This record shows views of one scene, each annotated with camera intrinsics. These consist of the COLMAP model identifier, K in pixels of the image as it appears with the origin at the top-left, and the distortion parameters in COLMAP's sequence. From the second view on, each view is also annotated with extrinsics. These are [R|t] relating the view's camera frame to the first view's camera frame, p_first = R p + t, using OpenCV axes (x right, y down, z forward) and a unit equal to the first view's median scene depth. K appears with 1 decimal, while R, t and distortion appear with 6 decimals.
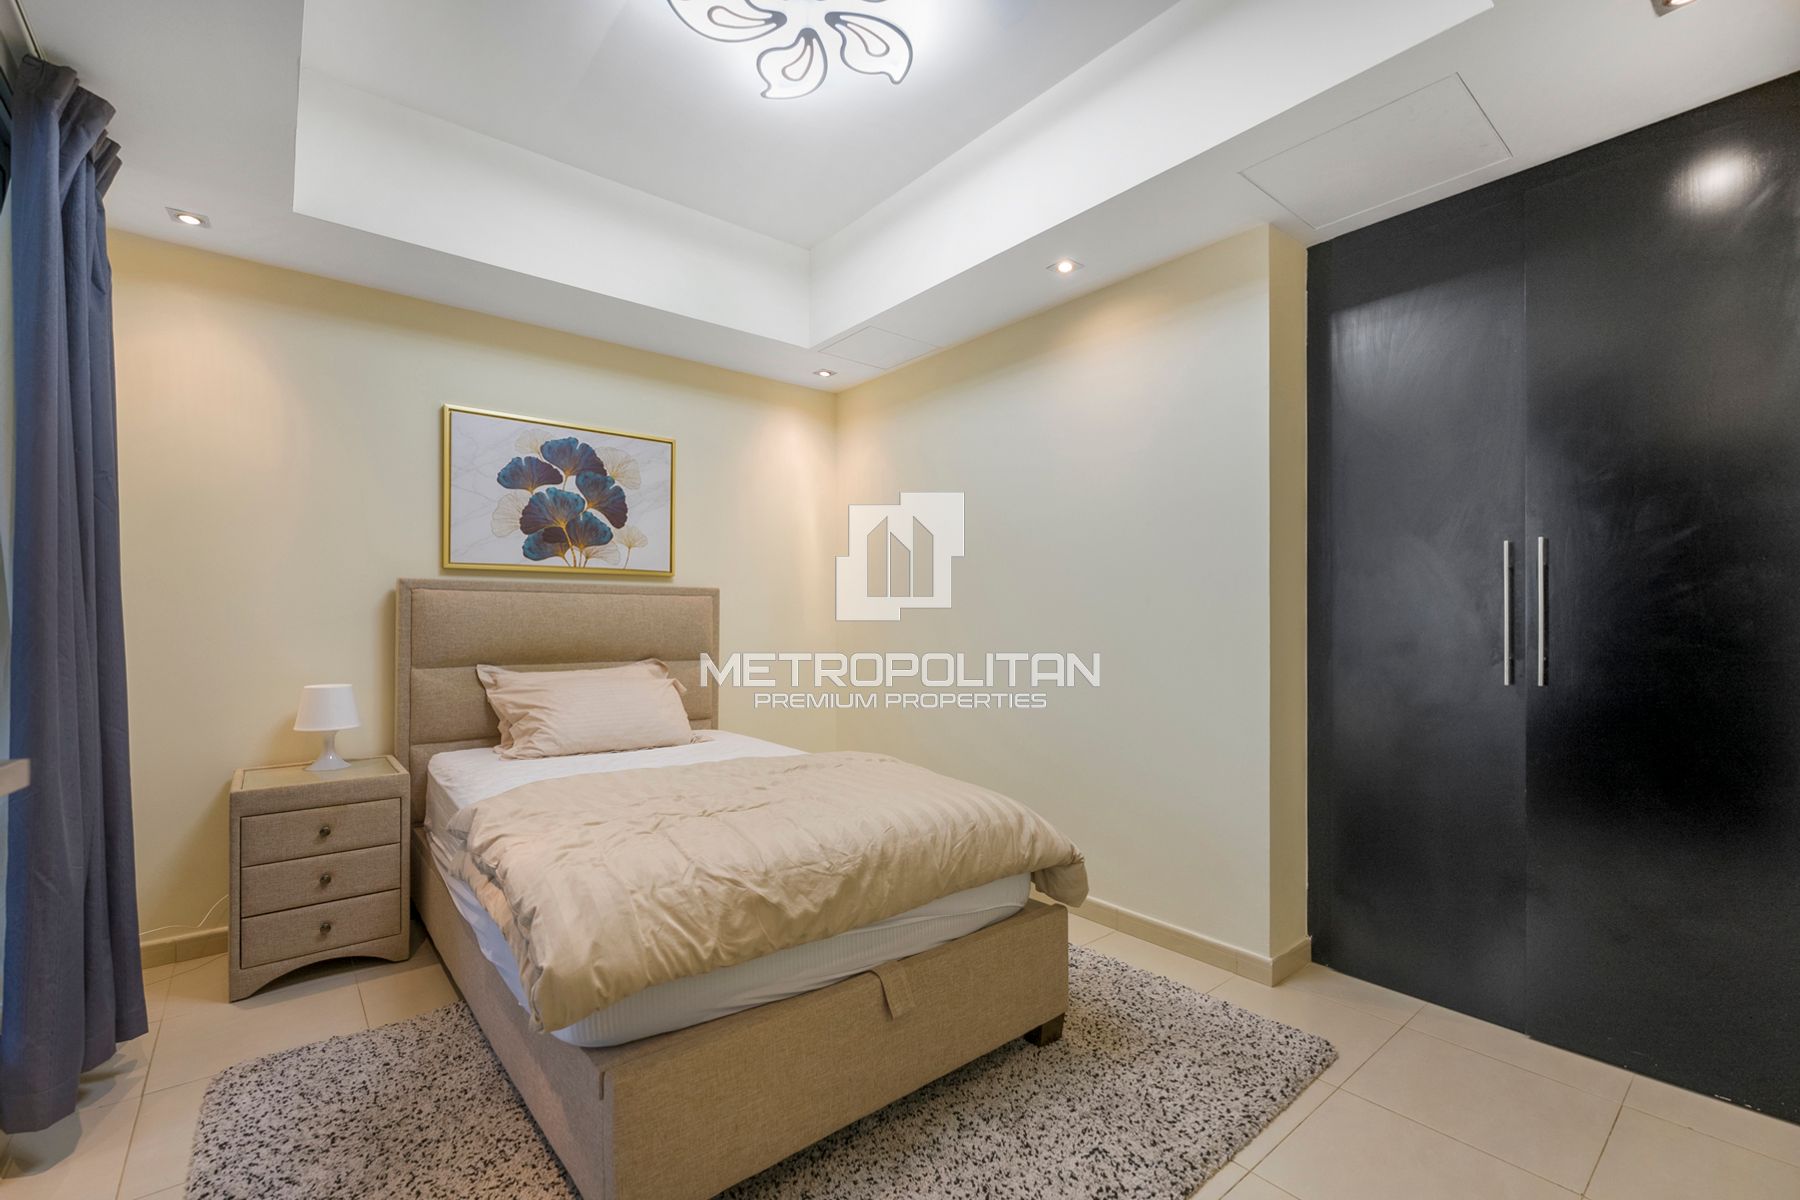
lens RADIAL K [[766.6, 0, 902.7], [0, 766.6, 618.4], [0, 0, 1]] dist [-0.000732, 0.000986]
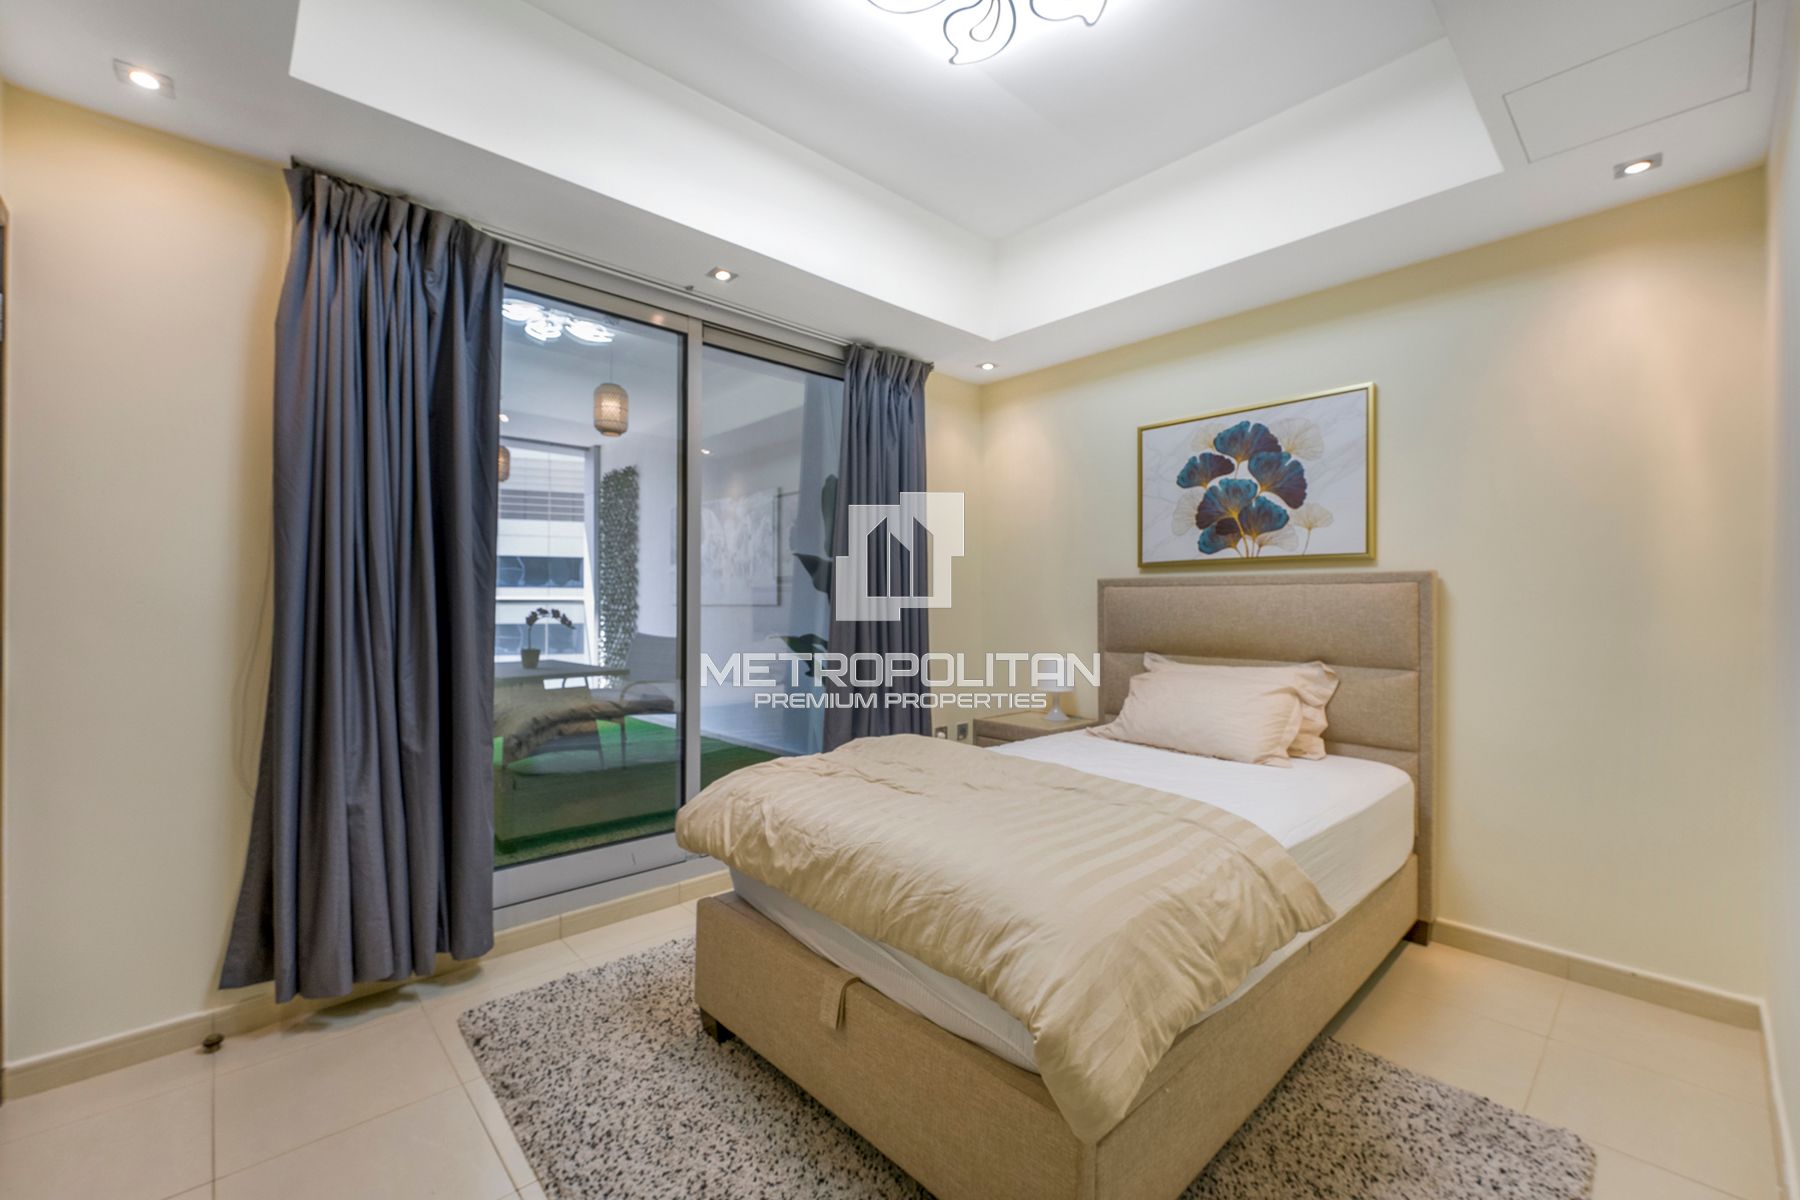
lens RADIAL K [[766.6, 0, 898.2], [0, 766.6, 596.8], [0, 0, 1]] dist [-0.000732, 0.000986]
pose [[0.040090, -0.009074, -0.999155, 0.499693], [-0.000631, 0.999958, -0.009107, -0.009626], [0.999196, 0.000995, 0.040083, 0.534962]]
